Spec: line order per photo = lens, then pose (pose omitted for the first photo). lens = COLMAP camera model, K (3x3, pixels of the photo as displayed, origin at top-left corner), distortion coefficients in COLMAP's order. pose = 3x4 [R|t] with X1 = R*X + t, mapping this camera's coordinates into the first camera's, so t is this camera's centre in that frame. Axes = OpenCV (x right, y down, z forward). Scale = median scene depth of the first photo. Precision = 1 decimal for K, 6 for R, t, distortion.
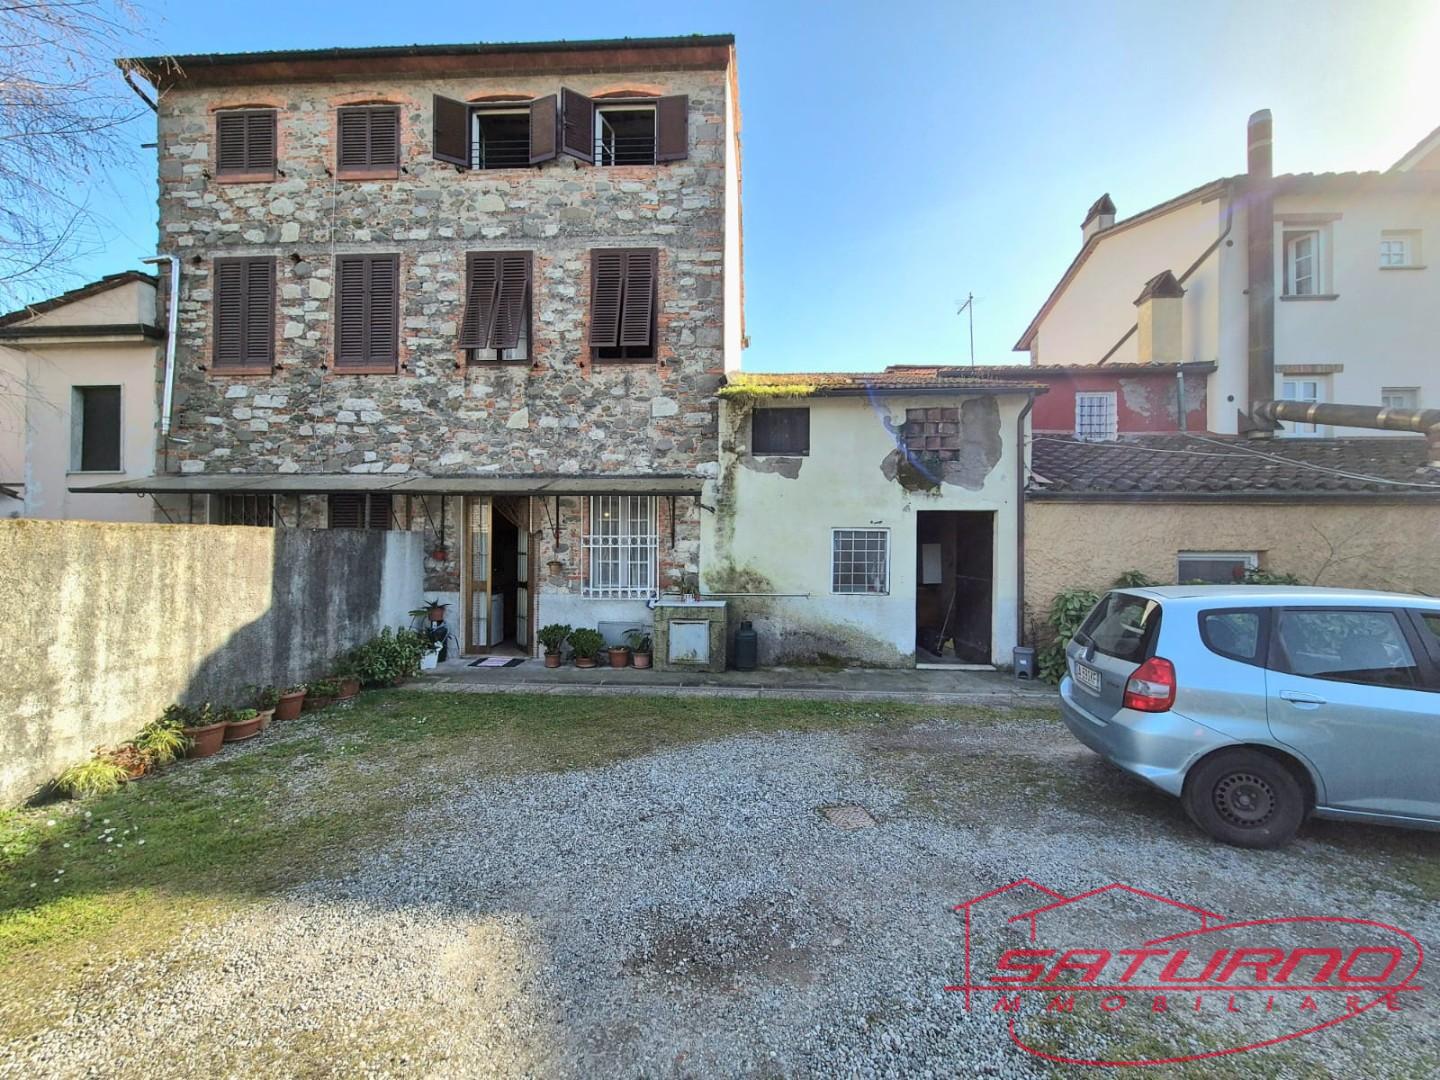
lens RADIAL K [[591.3, 0, 720.0], [0, 591.3, 540.0], [0, 0, 1]] dist [-0.001708, -0.000014]
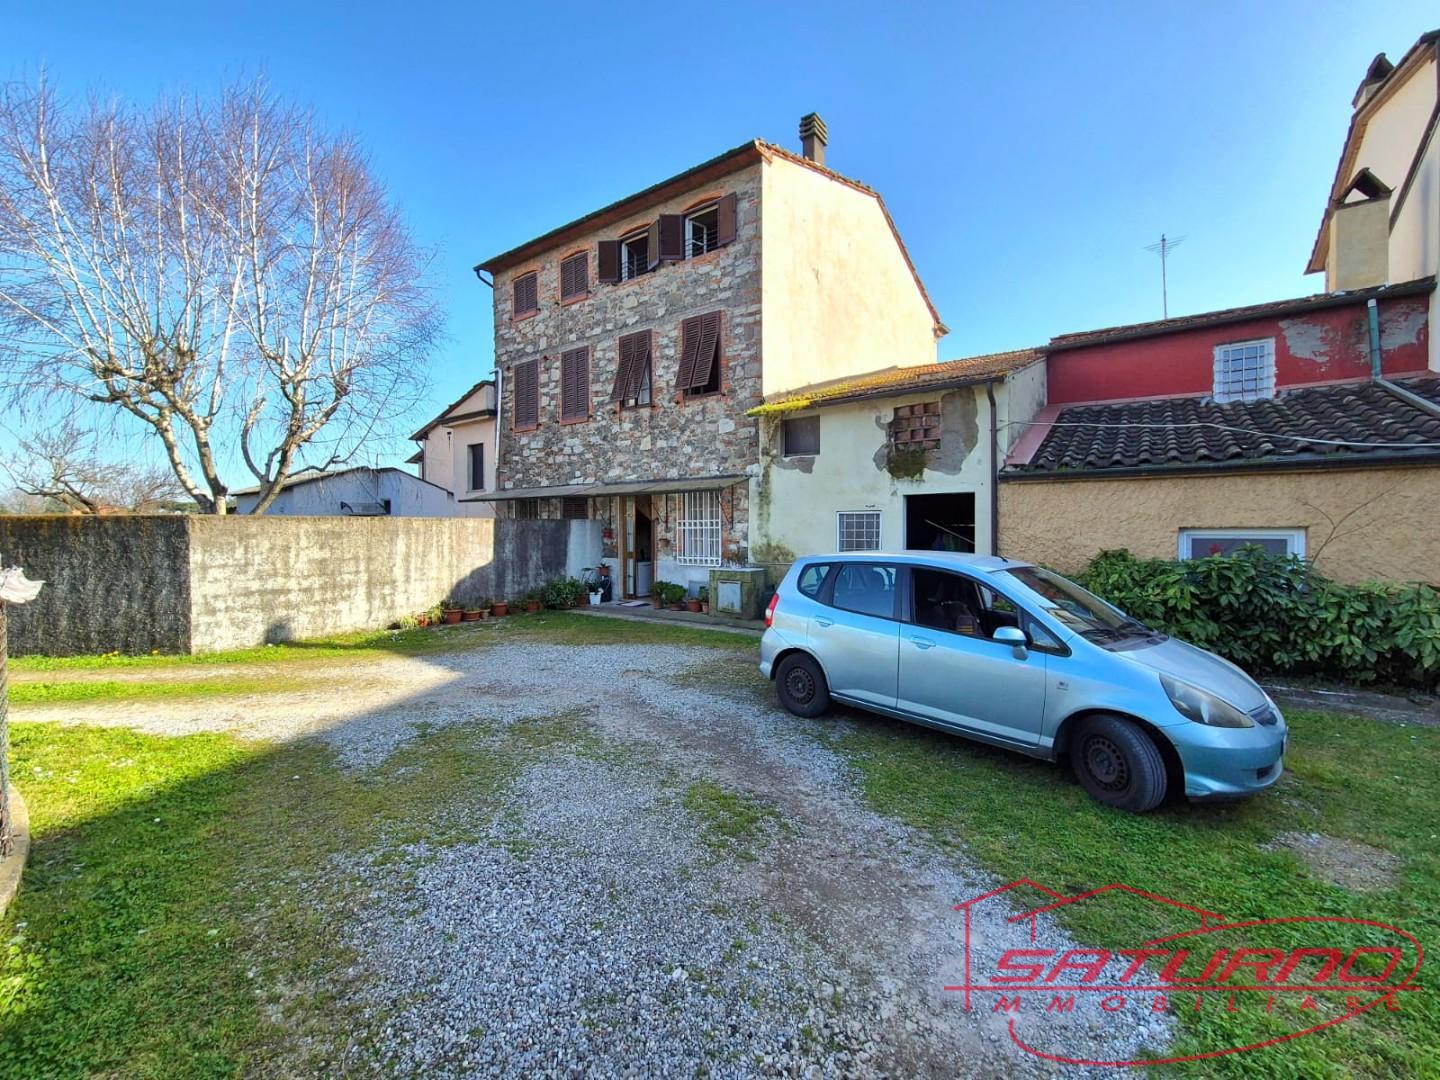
lens RADIAL K [[591.3, 0, 720.0], [0, 591.3, 540.0], [0, 0, 1]] dist [-0.001708, -0.000014]
pose [[0.840909, 0.003191, -0.541168, 0.630703], [0.008856, 0.999768, 0.019656, 0.011971], [0.541105, -0.021321, 0.840685, -0.162565]]
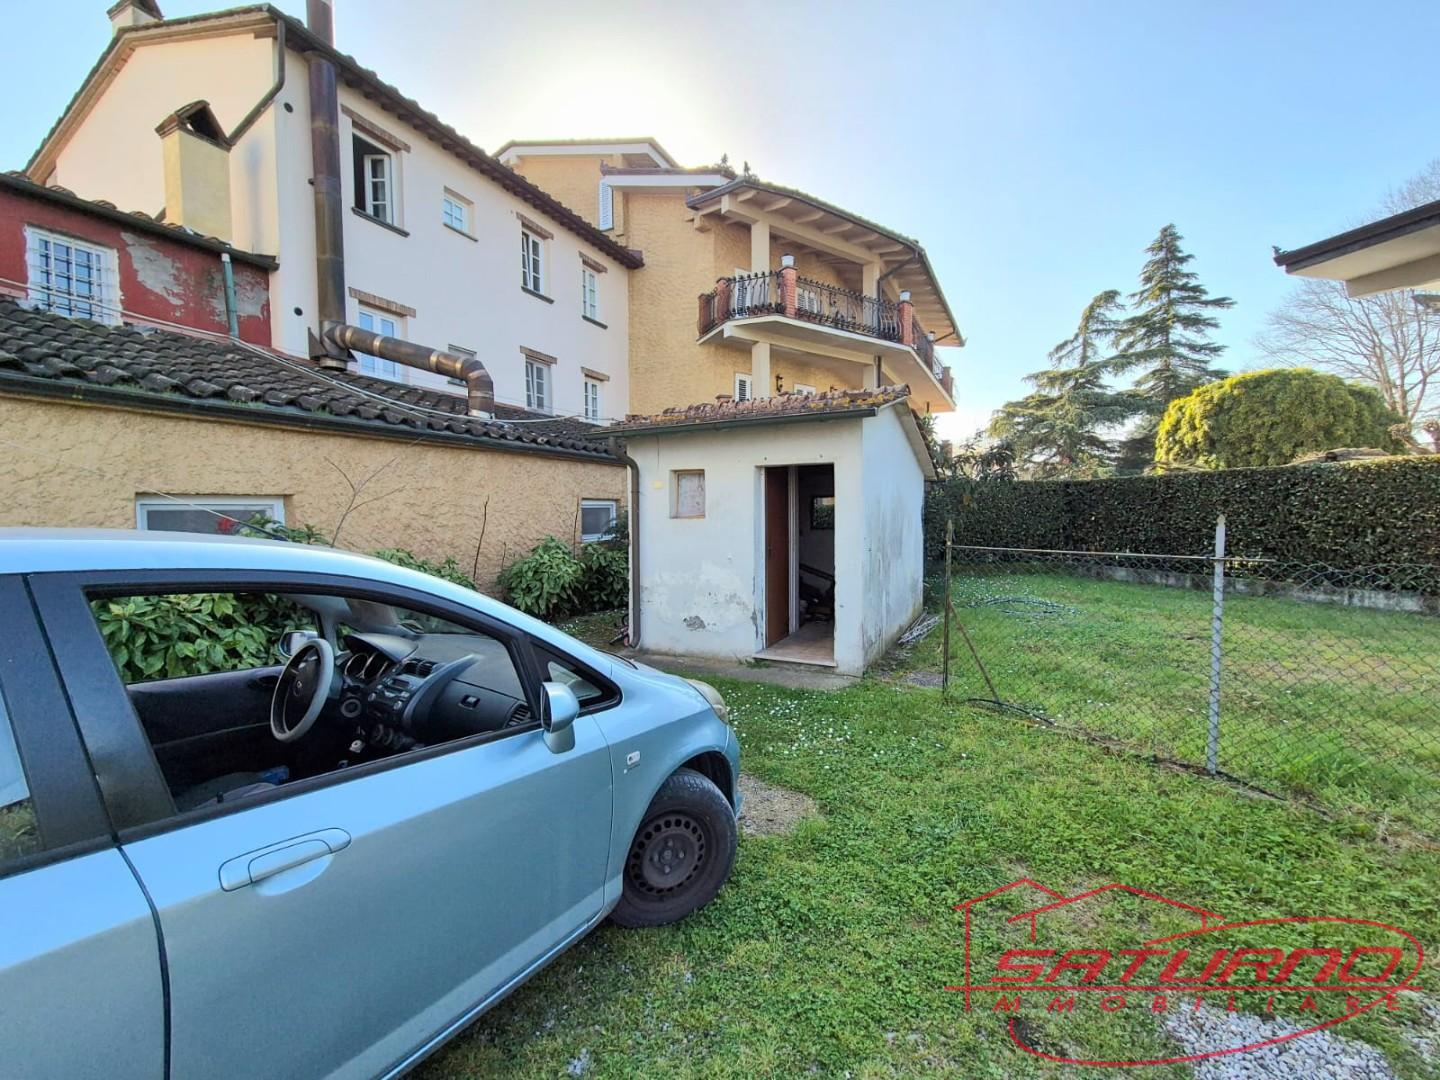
lens RADIAL K [[591.3, 0, 720.0], [0, 591.3, 540.0], [0, 0, 1]] dist [-0.001708, -0.000014]
pose [[0.367759, -0.054201, 0.928340, 0.418515], [0.009164, 0.998463, 0.054665, 0.035766], [-0.929876, -0.011596, 0.367691, 0.234831]]
